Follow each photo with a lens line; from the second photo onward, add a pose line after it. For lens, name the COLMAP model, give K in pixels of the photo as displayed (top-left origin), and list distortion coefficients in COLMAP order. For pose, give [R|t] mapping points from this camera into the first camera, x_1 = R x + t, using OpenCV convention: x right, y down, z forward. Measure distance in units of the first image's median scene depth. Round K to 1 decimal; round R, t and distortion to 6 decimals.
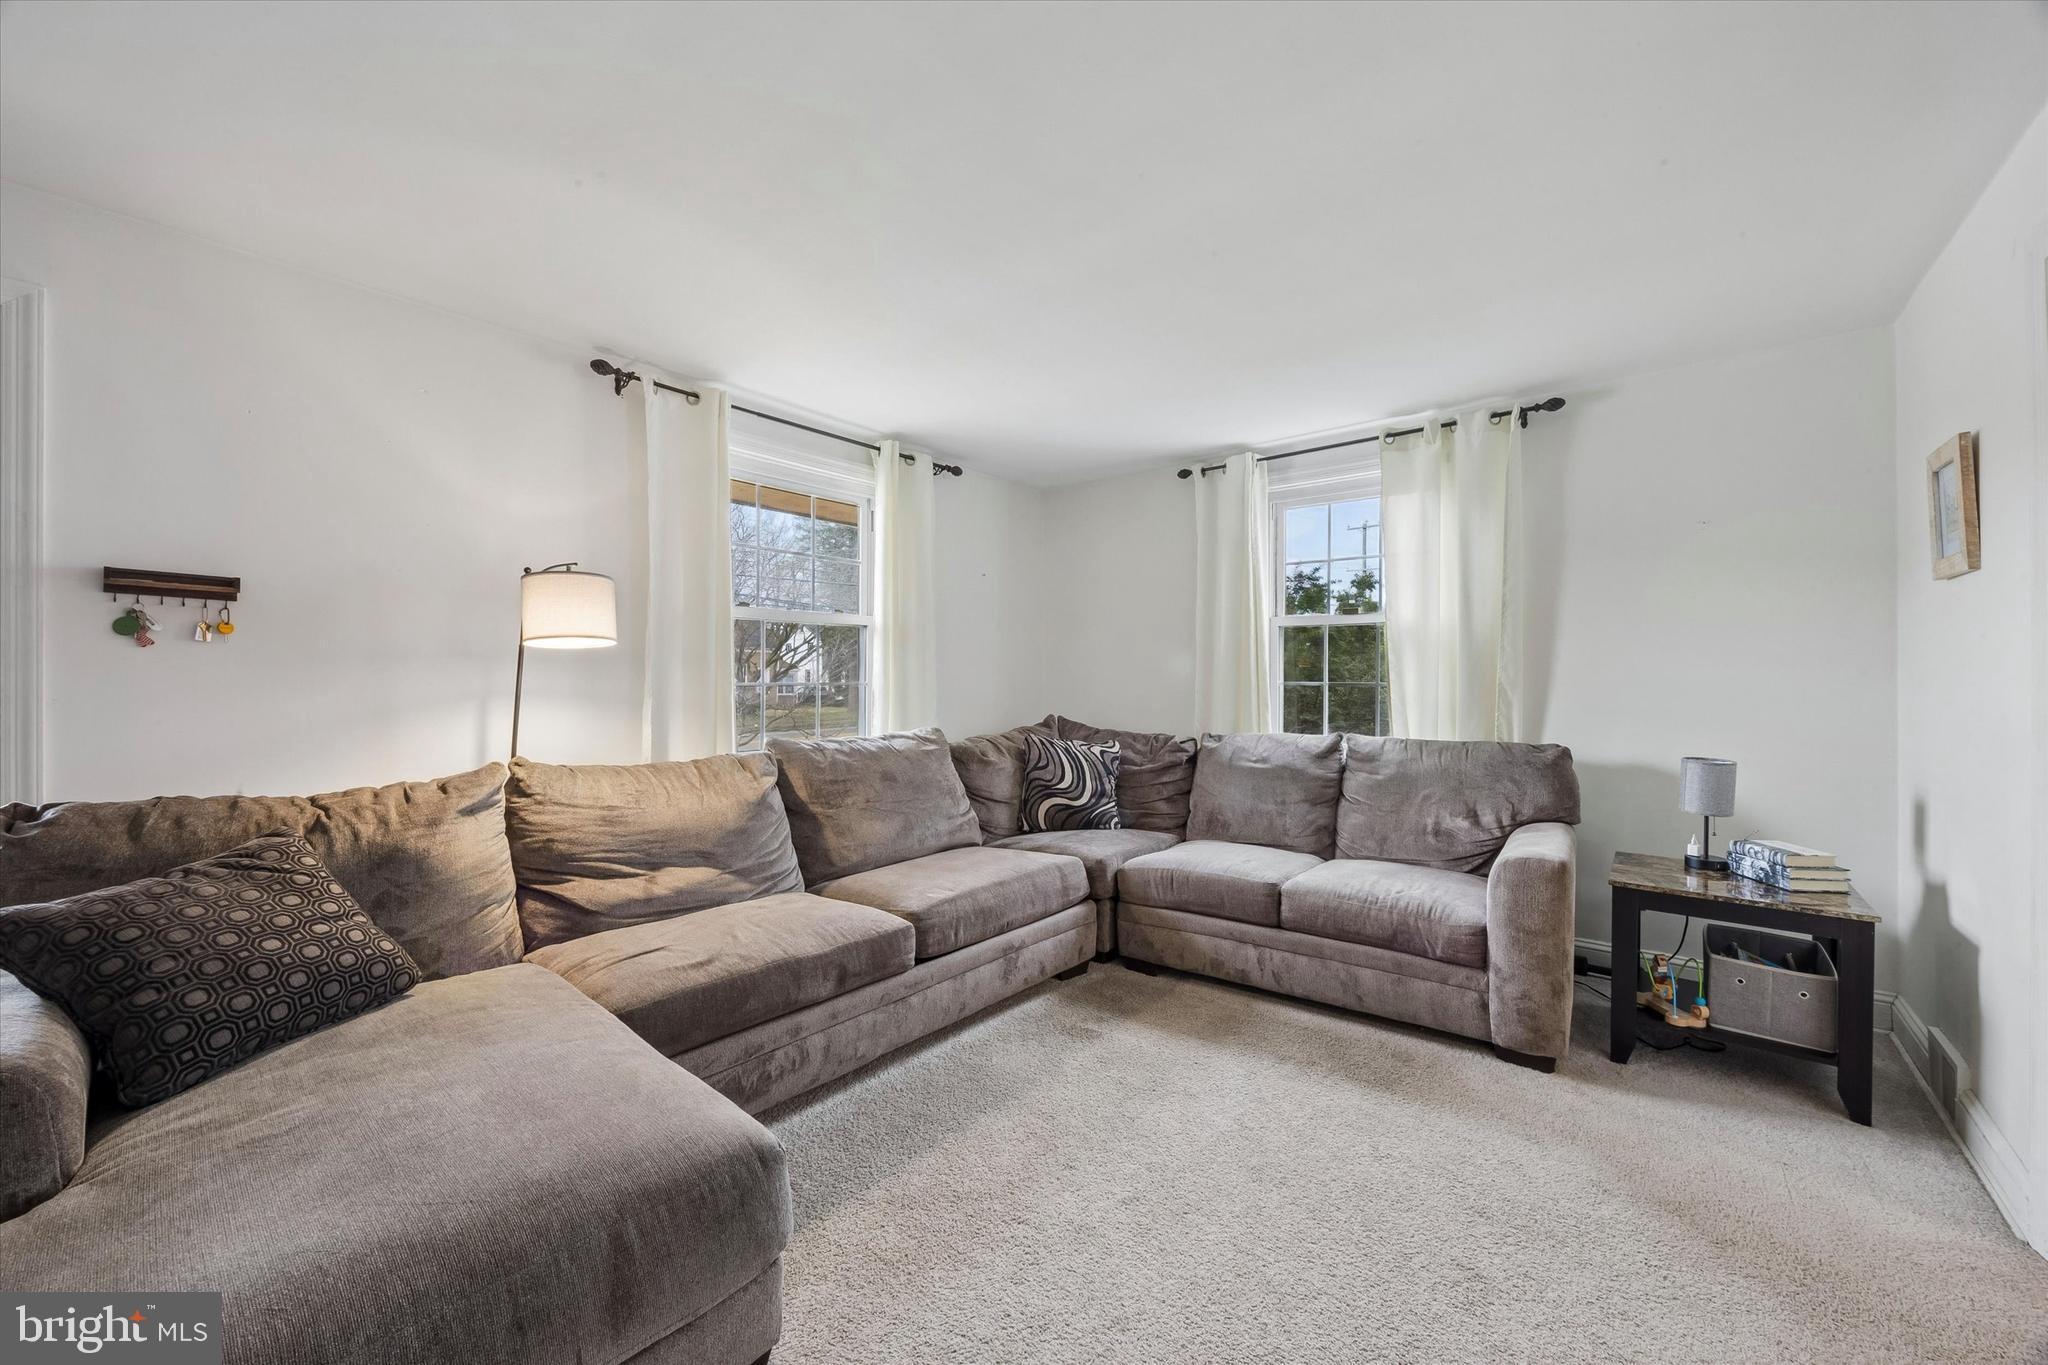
lens RADIAL K [[788.5, 0, 1022.0], [0, 788.5, 680.2], [0, 0, 1]] dist [0.000265, 0.000070]
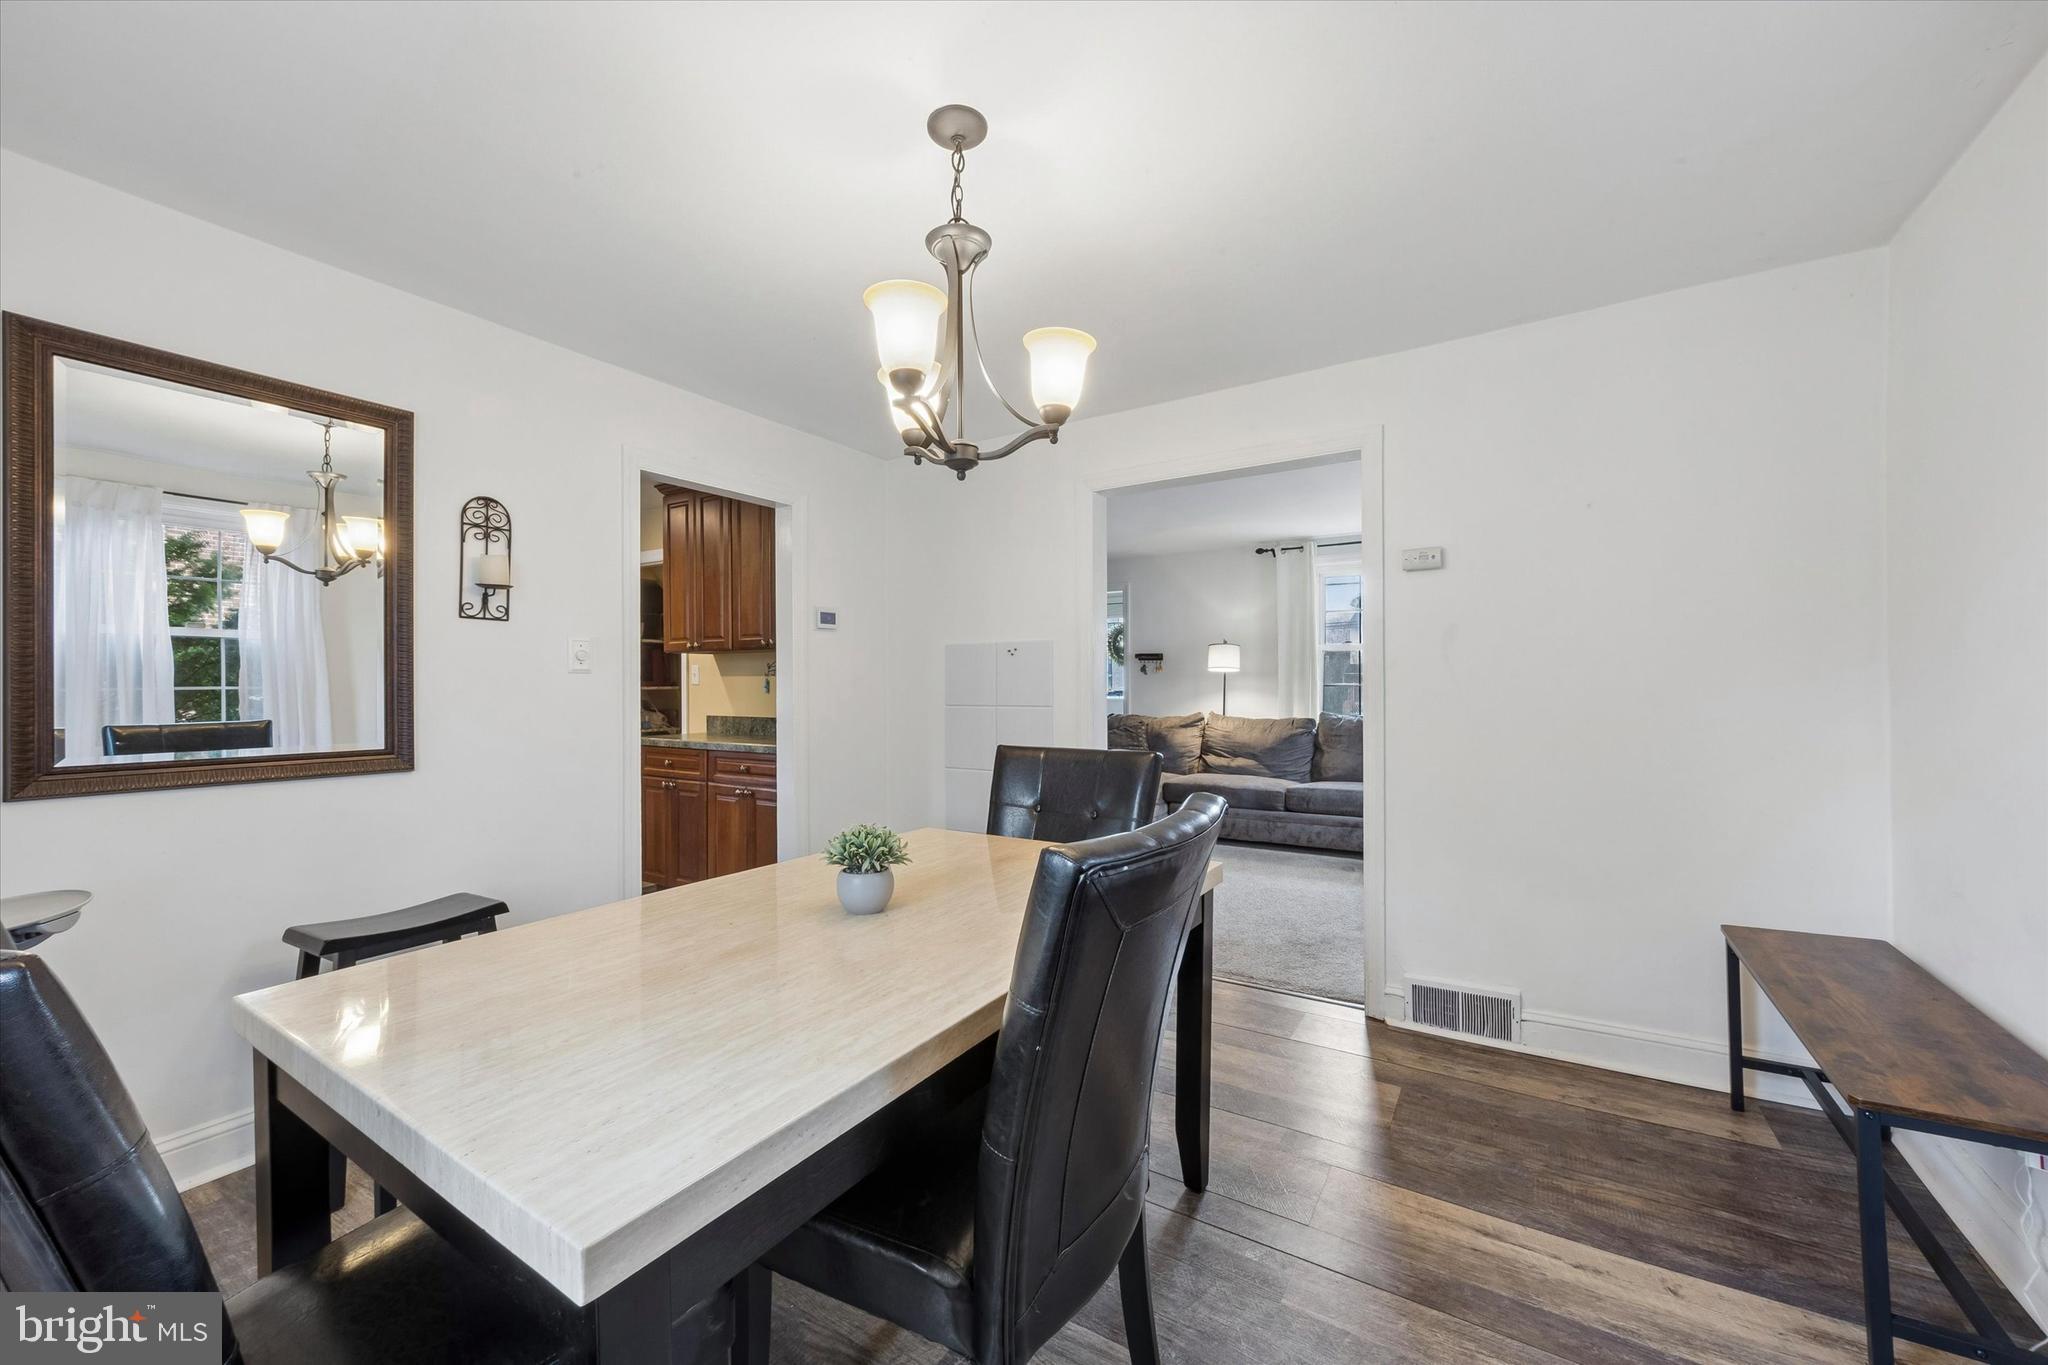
lens RADIAL K [[788.5, 0, 1021.9], [0, 788.5, 683.8], [0, 0, 1]] dist [0.000265, 0.000070]
pose [[0.125497, -0.005124, -0.992081, 1.998961], [0.006864, 0.999967, -0.004296, 0.008567], [0.992070, -0.006271, 0.125529, -0.007244]]
